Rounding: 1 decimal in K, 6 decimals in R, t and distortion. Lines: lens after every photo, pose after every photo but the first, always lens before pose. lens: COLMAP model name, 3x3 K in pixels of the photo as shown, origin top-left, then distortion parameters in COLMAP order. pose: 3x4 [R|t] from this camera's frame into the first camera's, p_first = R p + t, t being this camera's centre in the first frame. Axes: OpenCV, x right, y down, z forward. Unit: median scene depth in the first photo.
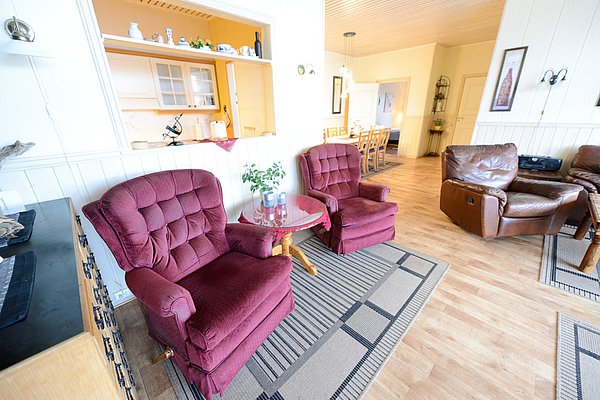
lens RADIAL K [[235.3, 0, 298.3], [0, 235.3, 198.9], [0, 0, 1]] dist [0.004069, -0.001168]
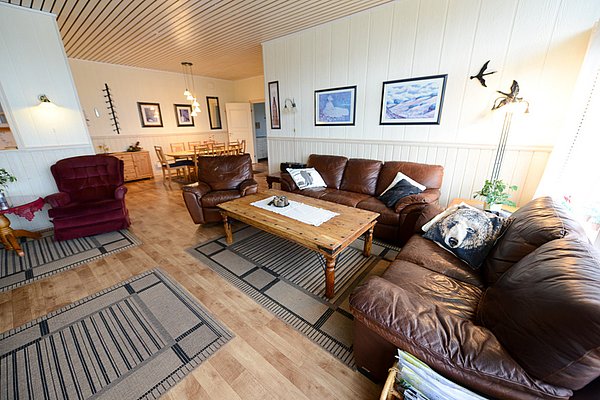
lens RADIAL K [[235.3, 0, 298.3], [0, 235.3, 198.0], [0, 0, 1]] dist [0.004069, -0.001168]
pose [[0.994136, -0.033022, 0.102973, 0.989990], [0.038548, 0.997895, -0.052148, 0.089228], [-0.101034, 0.055812, 0.993316, -0.308943]]
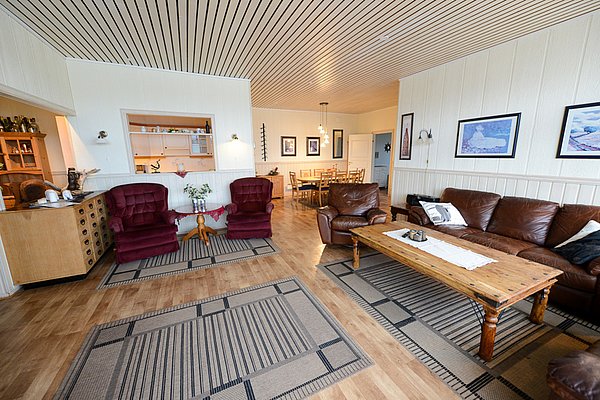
lens RADIAL K [[235.3, 0, 297.6], [0, 235.3, 198.0], [0, 0, 1]] dist [0.004069, -0.001168]
pose [[0.943418, 0.067512, -0.324660, 0.876176], [-0.120928, 0.981677, -0.147265, 0.098427], [0.308769, 0.178193, 0.934296, -0.368210]]
